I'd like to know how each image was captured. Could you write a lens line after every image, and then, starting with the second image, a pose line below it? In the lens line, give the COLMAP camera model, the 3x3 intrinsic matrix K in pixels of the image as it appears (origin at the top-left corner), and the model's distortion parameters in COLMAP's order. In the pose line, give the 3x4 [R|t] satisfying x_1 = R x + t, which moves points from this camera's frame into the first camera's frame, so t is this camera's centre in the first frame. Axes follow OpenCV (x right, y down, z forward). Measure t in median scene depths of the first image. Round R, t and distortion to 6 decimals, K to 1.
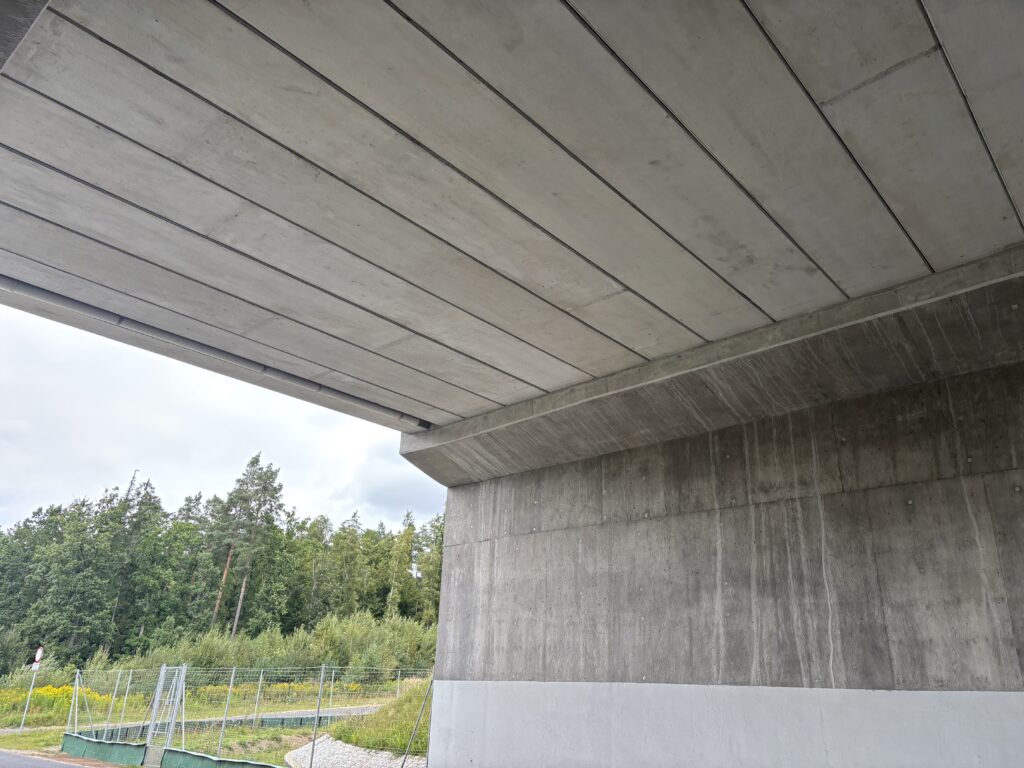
lens RADIAL K [[772.5, 0, 501.5], [0, 772.5, 392.0], [0, 0, 1]] dist [0.052844, -0.046275]
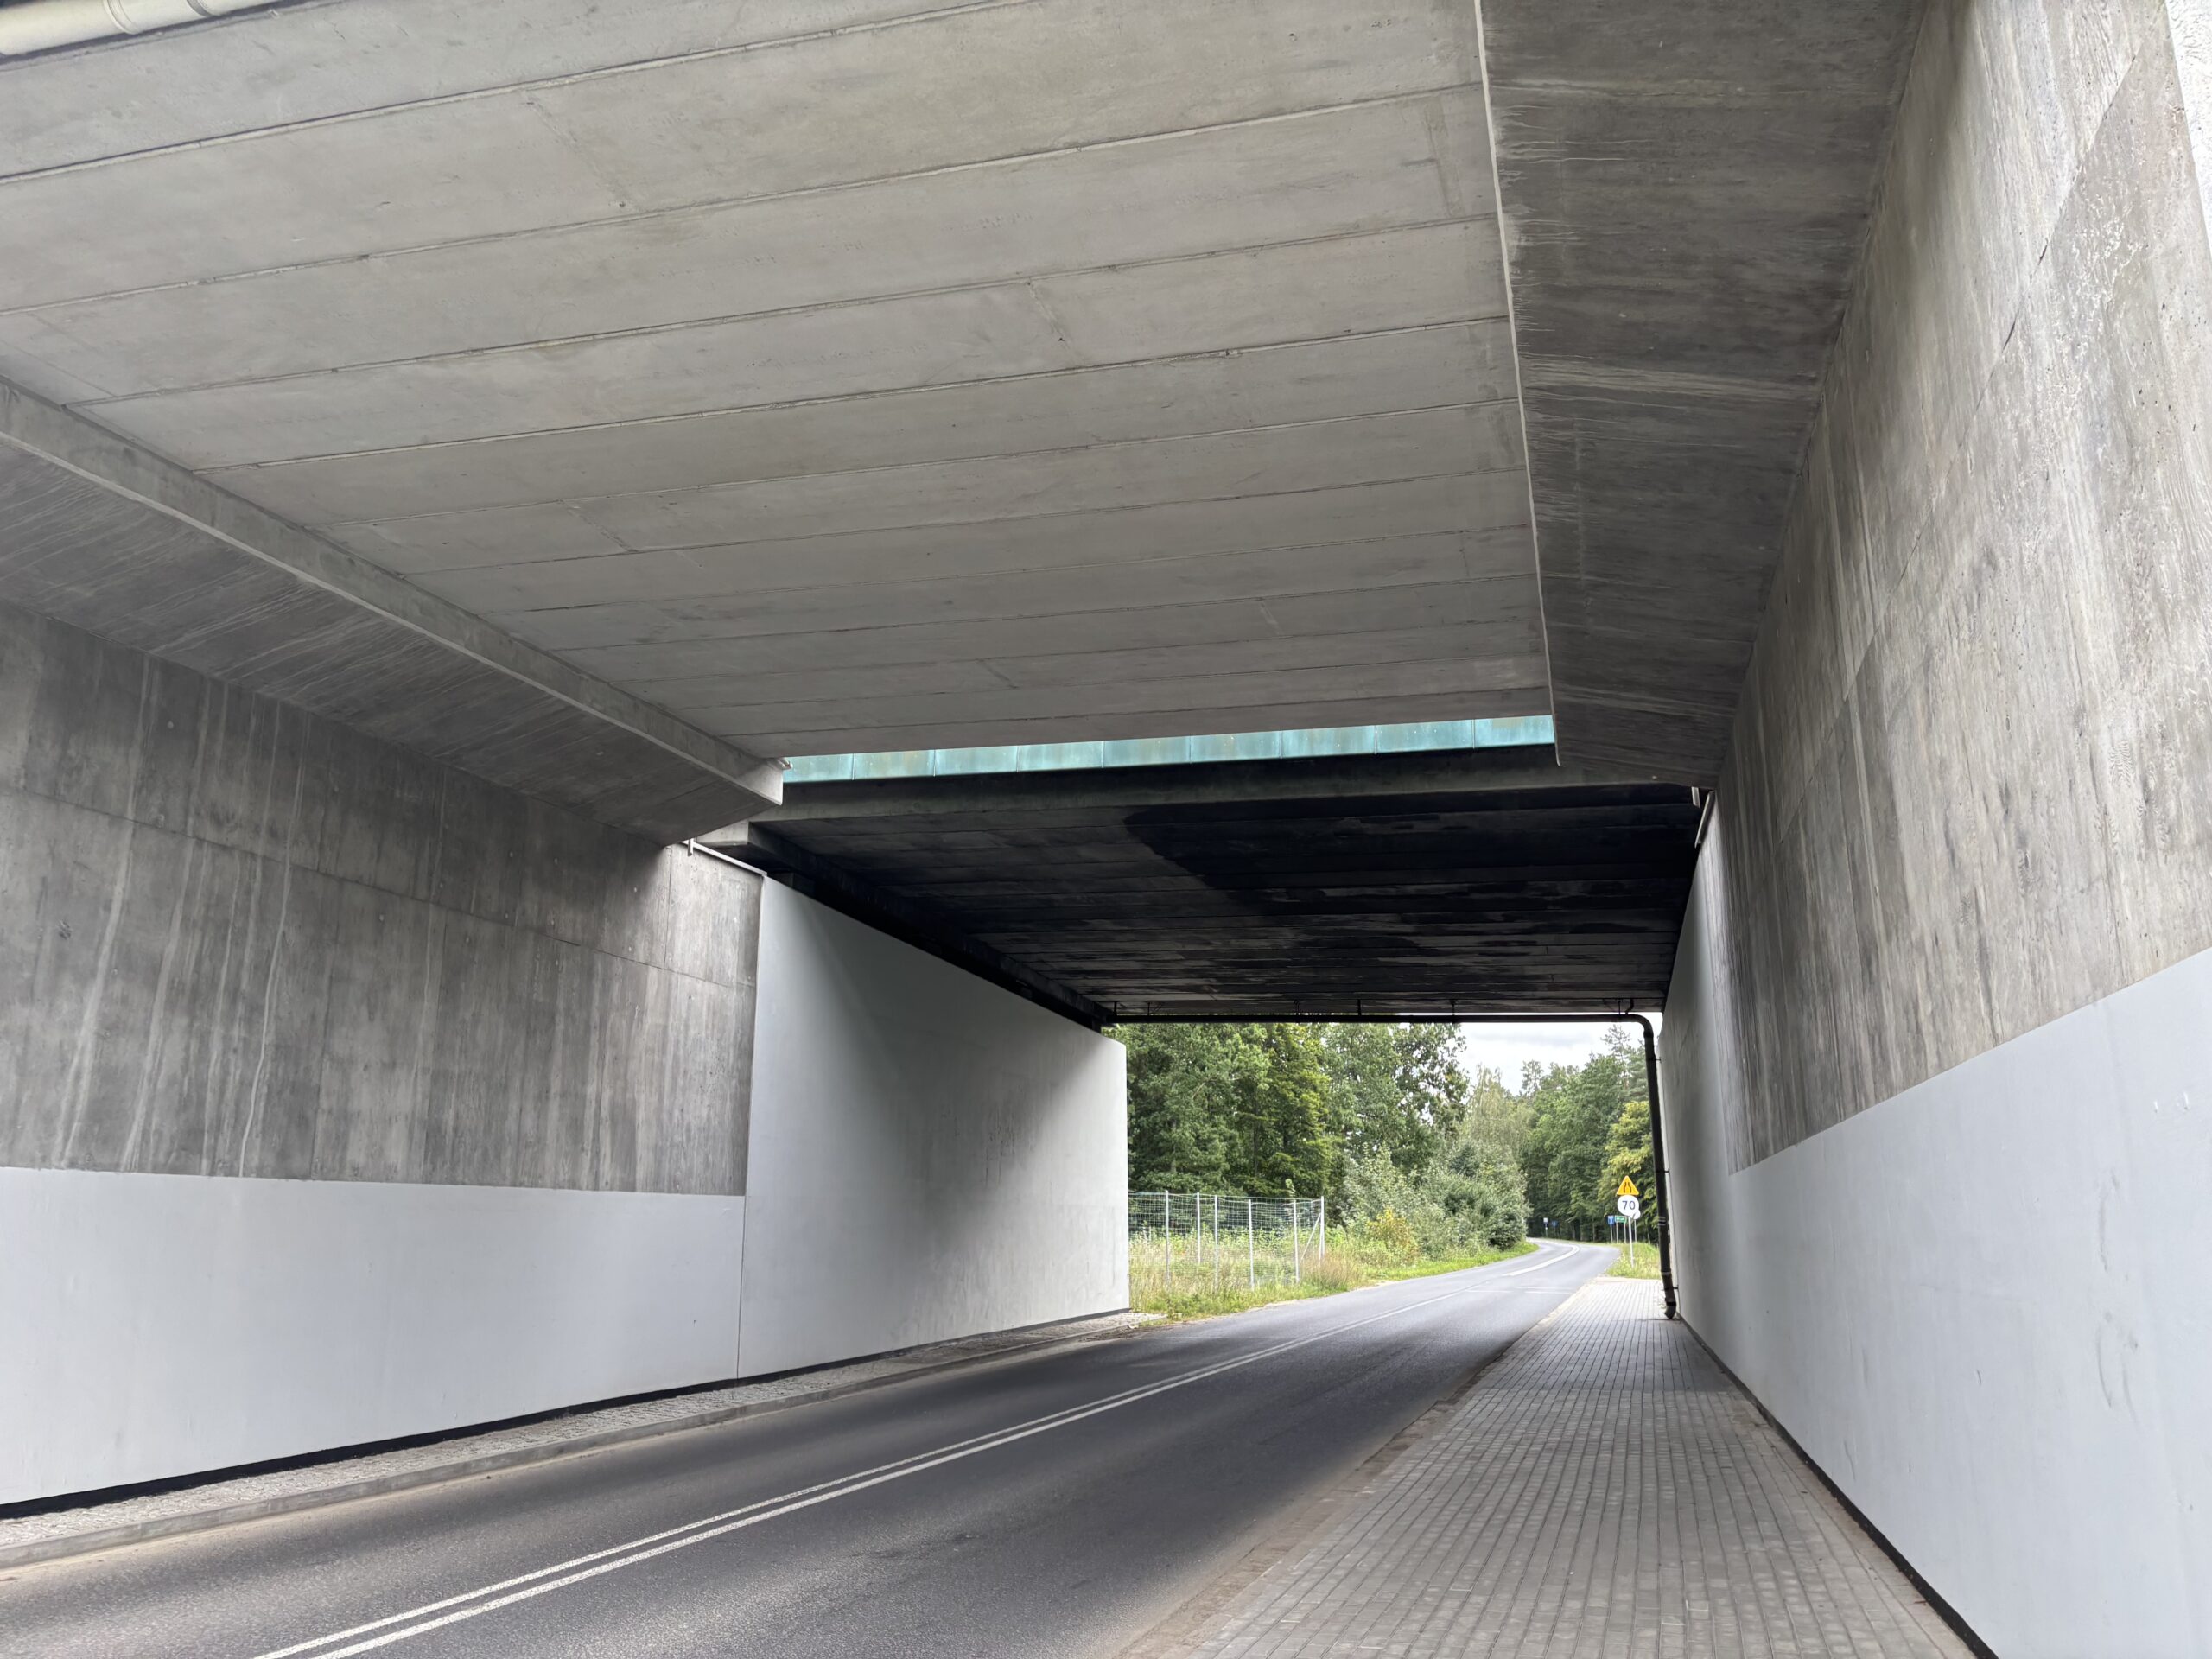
lens RADIAL K [[1669.6, 0, 1095.1], [0, 1669.6, 840.2], [0, 0, 1]] dist [0.058257, -0.049916]
pose [[-0.420078, 0.168331, 0.891740, -0.948340], [-0.357997, 0.872214, -0.333289, 0.312541], [-0.833890, -0.459247, -0.306135, 0.862894]]
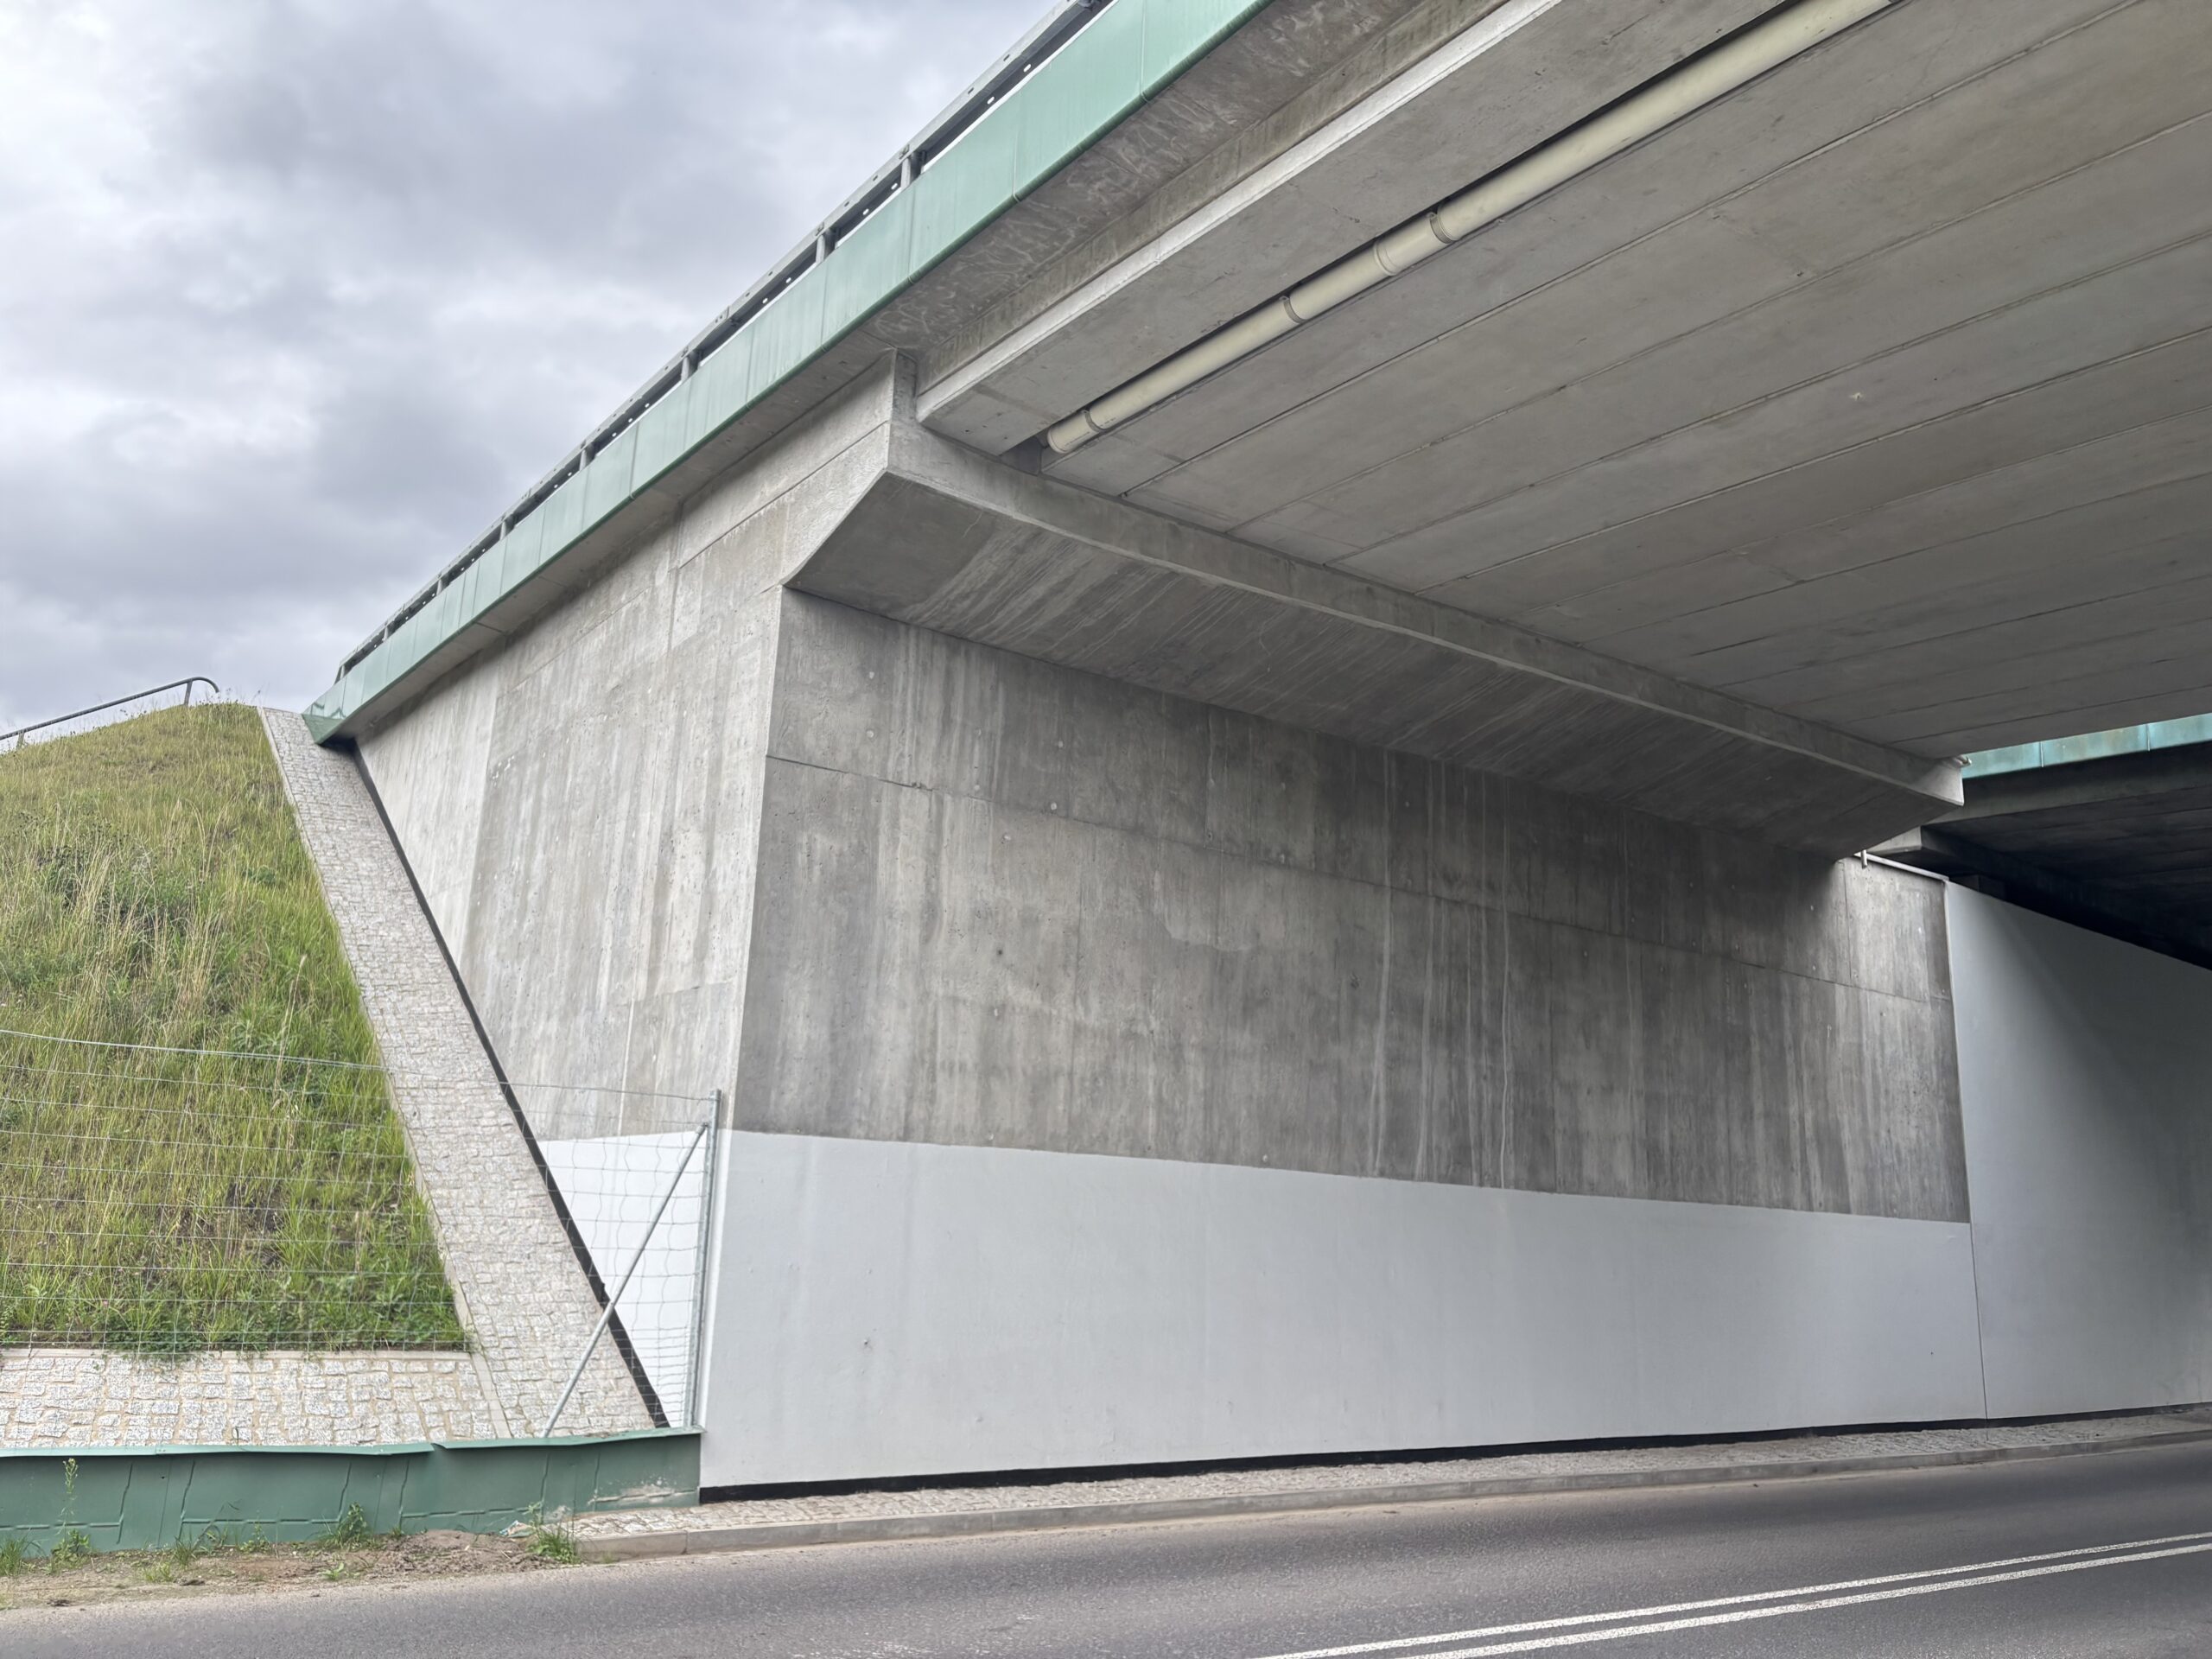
lens RADIAL K [[1670.6, 0, 1064.9], [0, 1670.6, 830.3], [0, 0, 1]] dist [0.045958, -0.046417]
pose [[0.219532, 0.192785, 0.956368, -1.021658], [-0.399698, 0.912009, -0.092094, 0.340154], [-0.889970, -0.362040, 0.277271, 0.933071]]
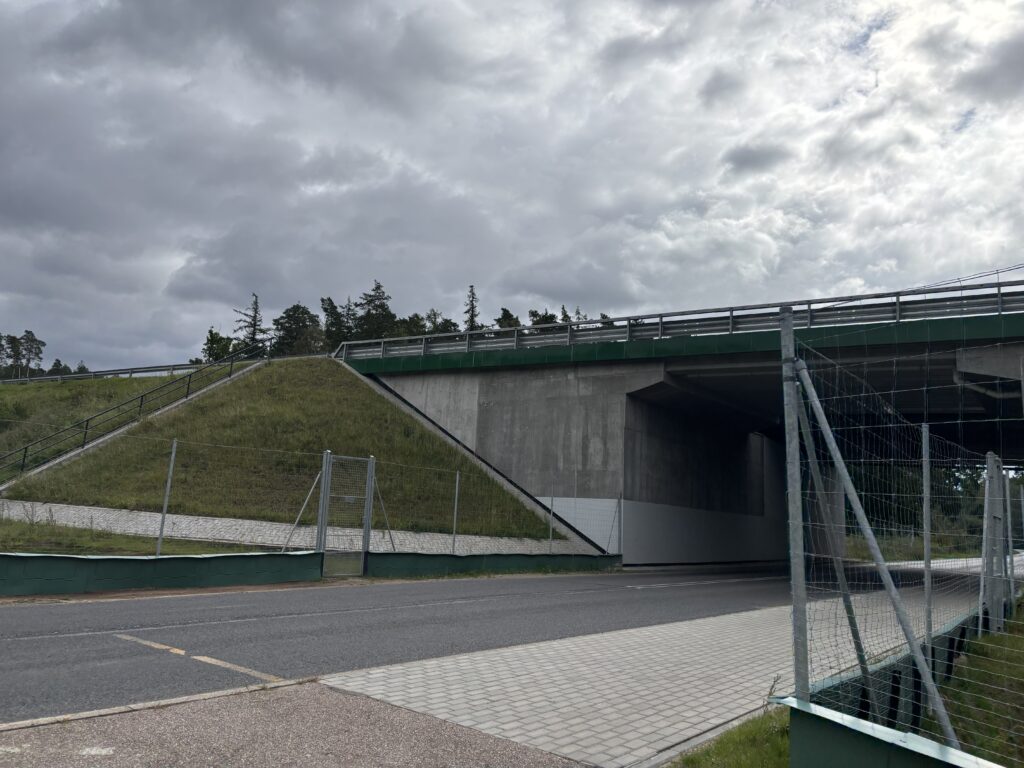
lens RADIAL K [[772.9, 0, 506.9], [0, 772.9, 388.9], [0, 0, 1]] dist [0.058257, -0.049916]
pose [[-0.105510, 0.122704, 0.986819, -2.455910], [-0.424297, 0.891937, -0.156271, 0.701153], [-0.899355, -0.435192, -0.042046, 1.861163]]
